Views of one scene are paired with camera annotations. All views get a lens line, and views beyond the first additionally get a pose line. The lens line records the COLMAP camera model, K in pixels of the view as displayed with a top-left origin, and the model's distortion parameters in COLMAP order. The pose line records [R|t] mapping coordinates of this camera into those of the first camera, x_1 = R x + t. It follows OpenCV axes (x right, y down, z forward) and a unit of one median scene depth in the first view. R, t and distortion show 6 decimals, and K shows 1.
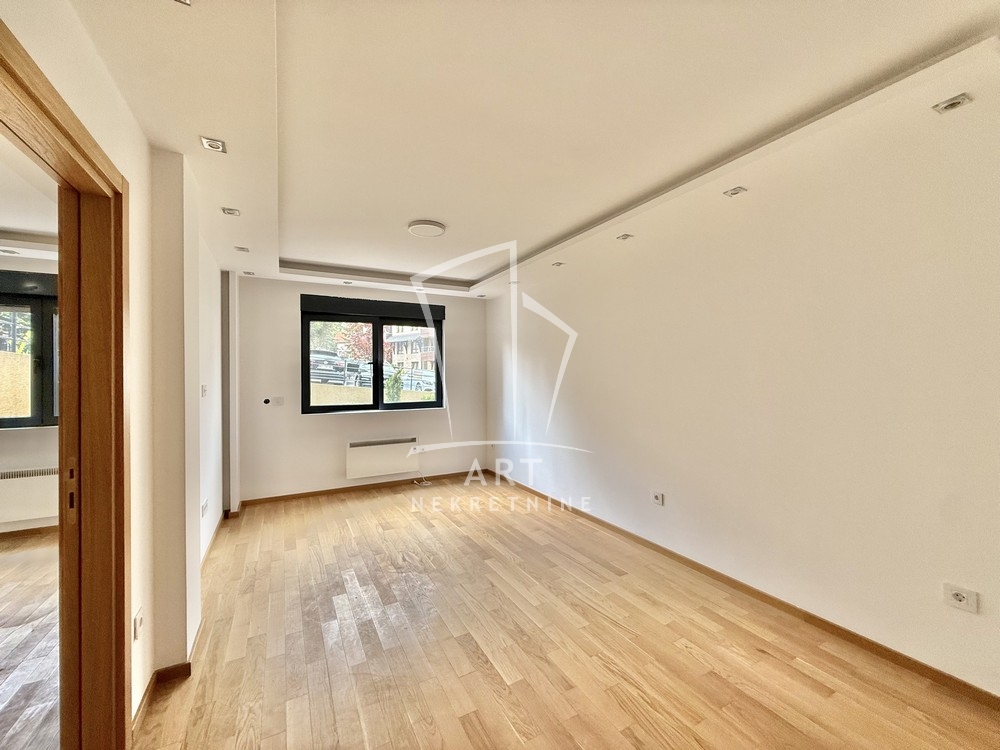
lens RADIAL K [[396.2, 0, 495.0], [0, 396.2, 374.1], [0, 0, 1]] dist [-0.001493, 0.000105]
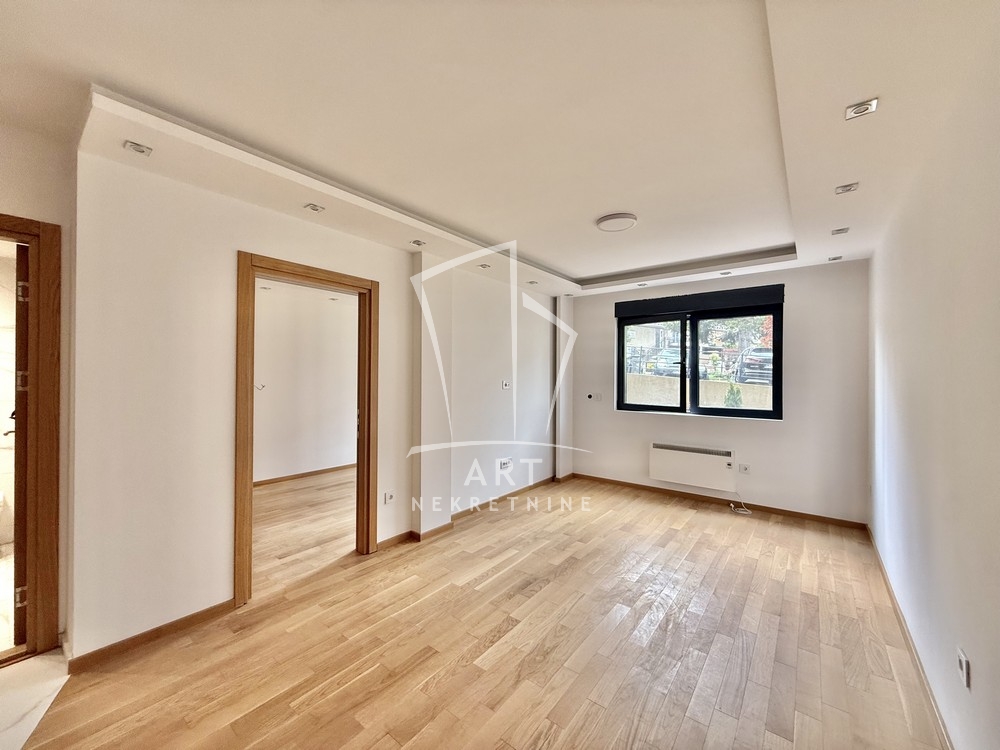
lens RADIAL K [[396.2, 0, 495.0], [0, 396.2, 374.1], [0, 0, 1]] dist [-0.001493, 0.000105]
pose [[0.392140, 0.005665, -0.919888, 0.460281], [-0.005701, 0.999977, 0.003728, -0.002721], [0.919888, 0.003783, 0.392164, 0.276966]]
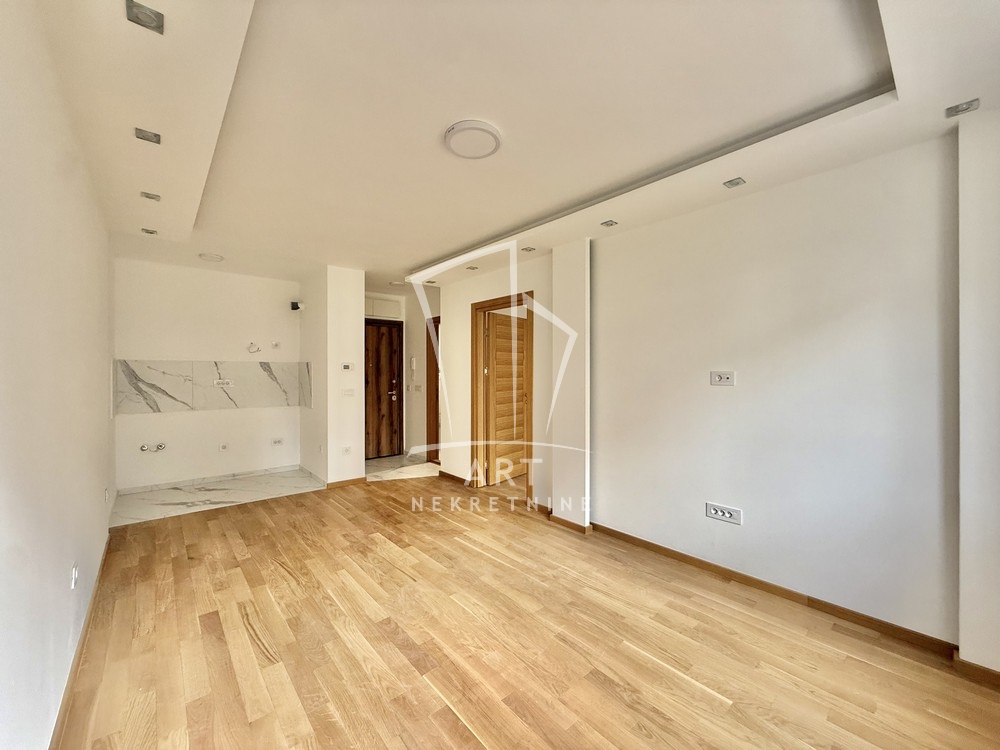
lens RADIAL K [[396.2, 0, 495.0], [0, 396.2, 374.1], [0, 0, 1]] dist [-0.001493, 0.000105]
pose [[-0.976510, 0.007280, -0.215349, -0.046916], [0.007545, 0.999971, -0.000409, 0.022216], [0.215340, -0.002025, -0.976537, 1.287639]]
